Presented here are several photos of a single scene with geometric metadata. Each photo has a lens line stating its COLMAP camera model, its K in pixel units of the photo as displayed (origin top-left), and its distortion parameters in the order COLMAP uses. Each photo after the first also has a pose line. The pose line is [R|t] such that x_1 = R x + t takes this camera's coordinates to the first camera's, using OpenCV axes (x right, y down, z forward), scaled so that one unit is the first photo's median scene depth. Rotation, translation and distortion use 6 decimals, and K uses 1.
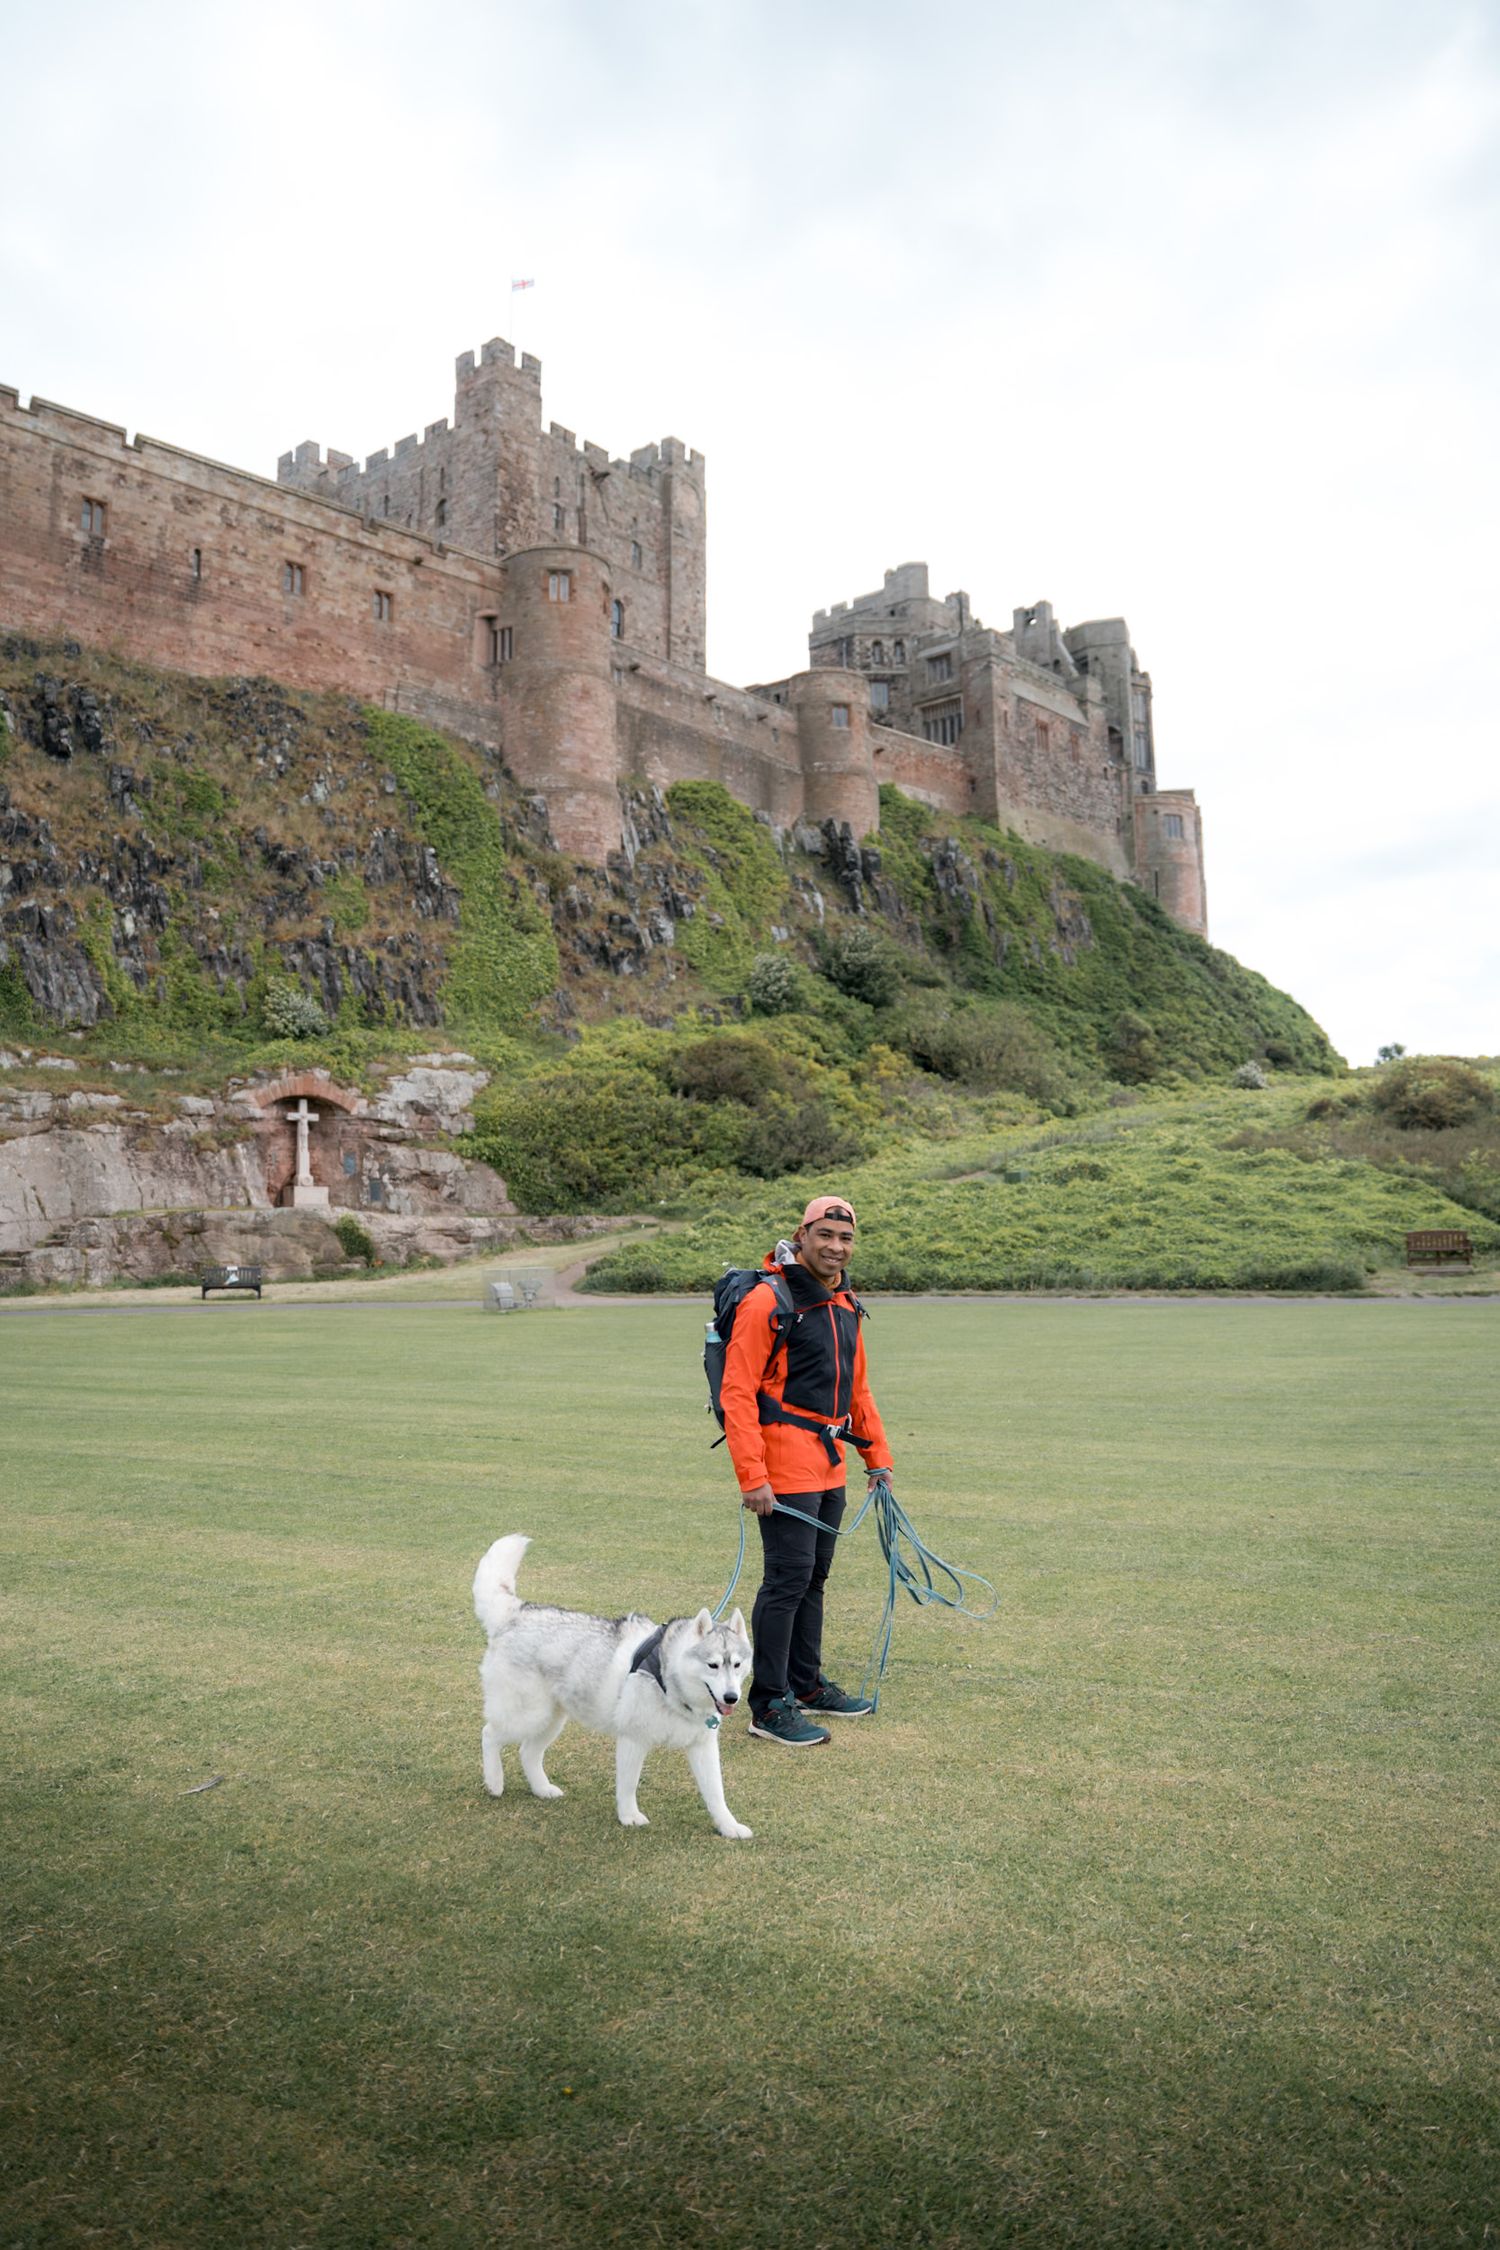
lens RADIAL K [[1530.1, 0, 750.0], [0, 1530.1, 1125.0], [0, 0, 1]] dist [-0.098906, -0.000108]
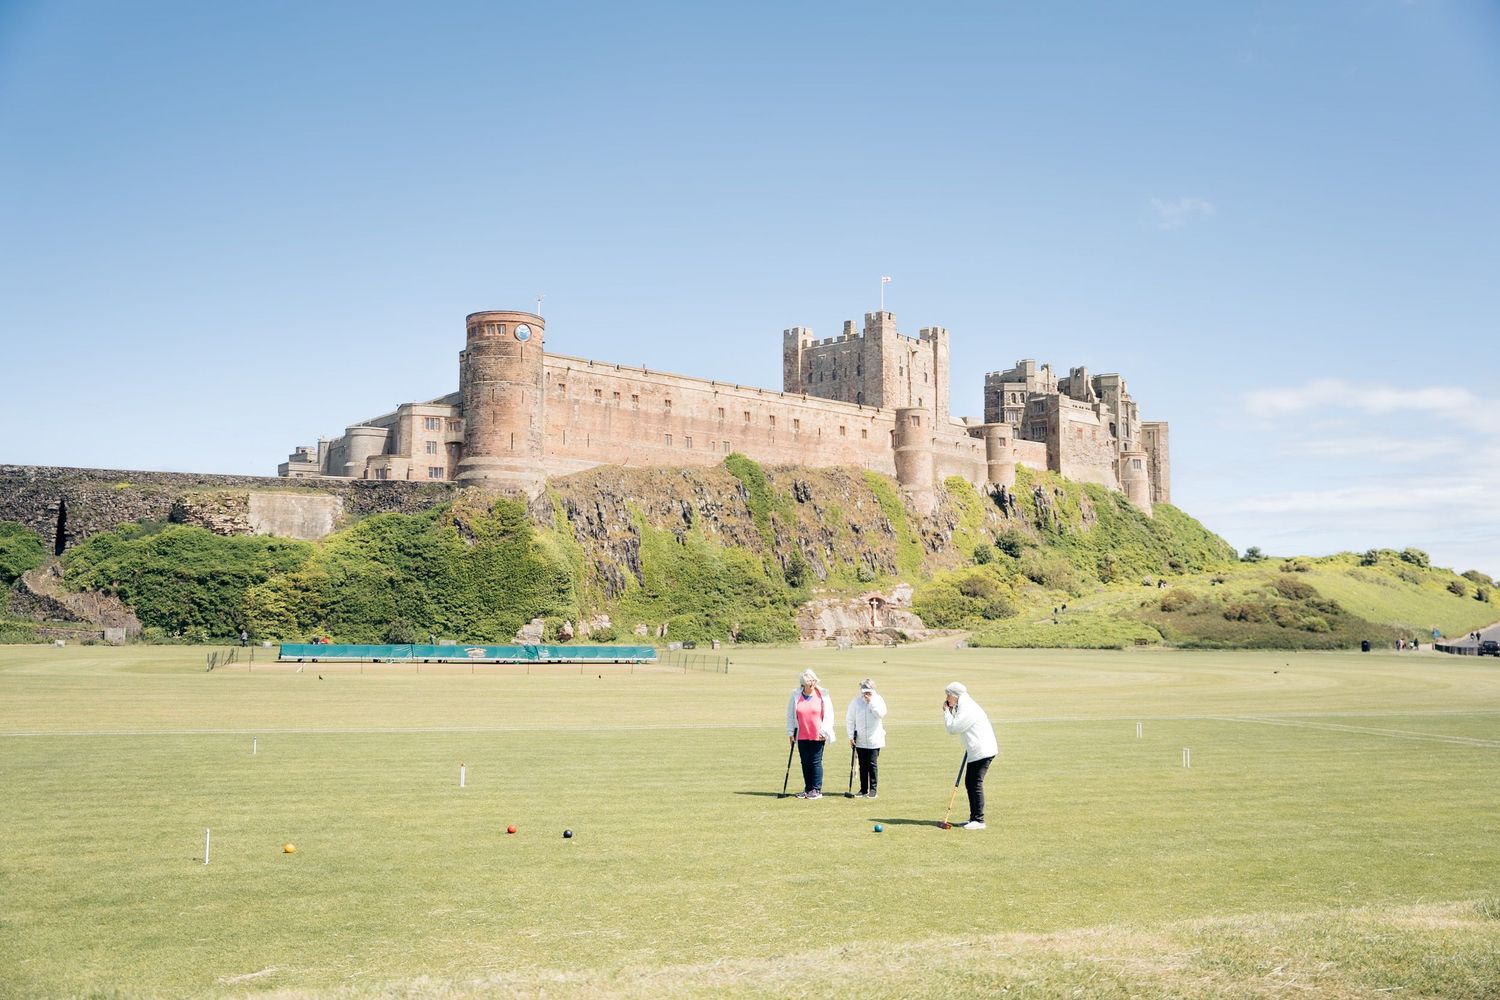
lens RADIAL K [[1581.9, 0, 750.0], [0, 1581.9, 500.0], [0, 0, 1]] dist [-0.001696, 0.001229]
pose [[0.998797, 0.015954, -0.046361, -0.302364], [-0.016138, 0.999863, -0.003591, -0.175698], [0.046297, 0.004335, 0.998918, -2.166696]]
